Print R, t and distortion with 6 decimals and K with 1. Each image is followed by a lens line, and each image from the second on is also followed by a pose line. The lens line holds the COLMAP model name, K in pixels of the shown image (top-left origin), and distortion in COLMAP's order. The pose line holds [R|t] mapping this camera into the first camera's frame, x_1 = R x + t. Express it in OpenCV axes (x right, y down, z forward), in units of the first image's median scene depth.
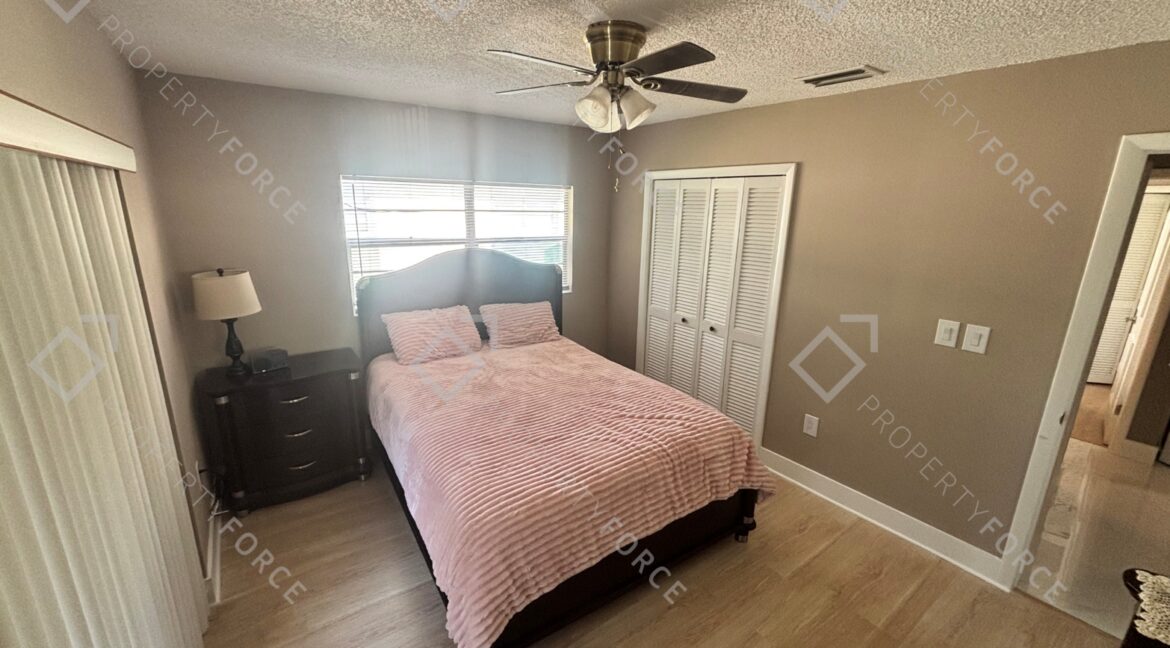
lens RADIAL K [[470.1, 0, 585.2], [0, 470.1, 323.1], [0, 0, 1]] dist [0.000346, 0.000583]
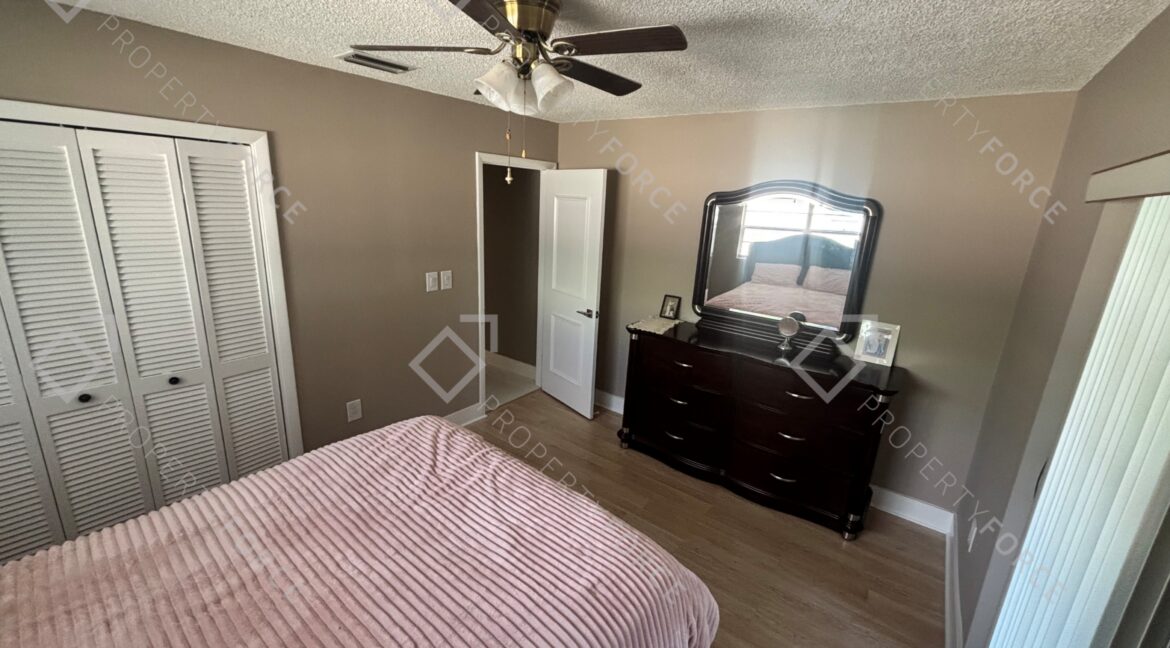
lens RADIAL K [[434.8, 0, 585.0], [0, 434.8, 324.0], [0, 0, 1]] dist [-0.000595, 0.000029]
pose [[-0.246902, -0.292951, 0.923698, -0.519300], [0.206040, 0.915543, 0.345439, -0.198485], [-0.946883, 0.275608, -0.165690, 0.759404]]
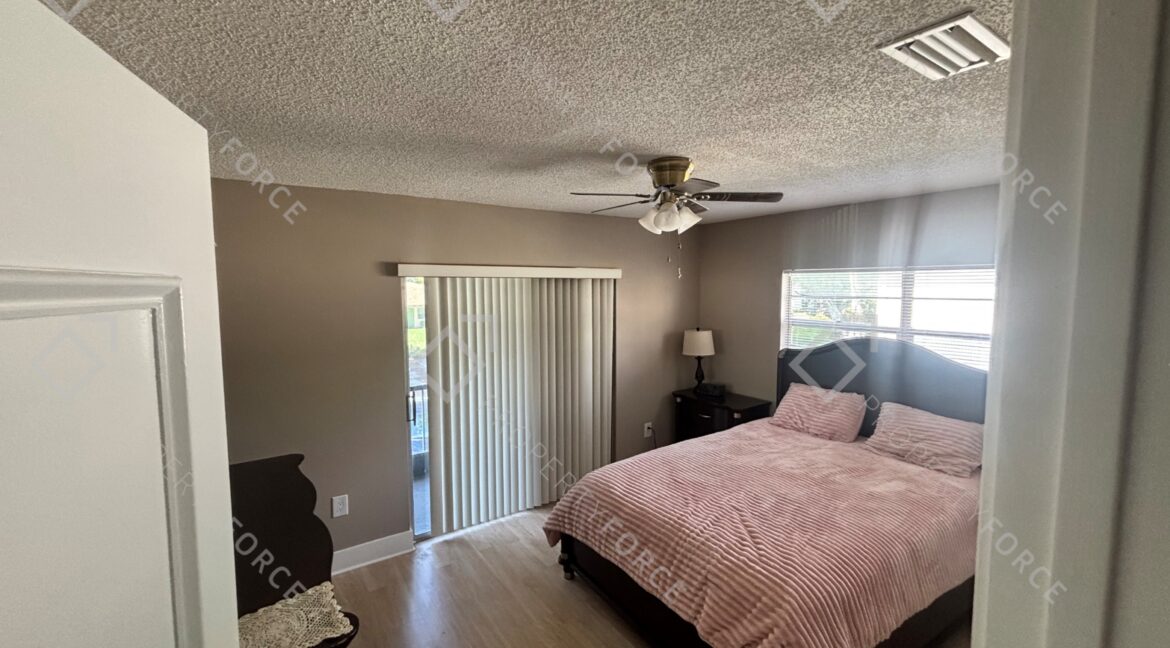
lens RADIAL K [[490.5, 0, 581.4], [0, 490.5, 318.4], [0, 0, 1]] dist [0.000568, 0.000156]
pose [[-0.037527, 0.064859, -0.997189, 0.990731], [-0.236298, 0.969015, 0.071919, -0.165776], [0.970956, 0.238332, -0.021038, 0.574012]]
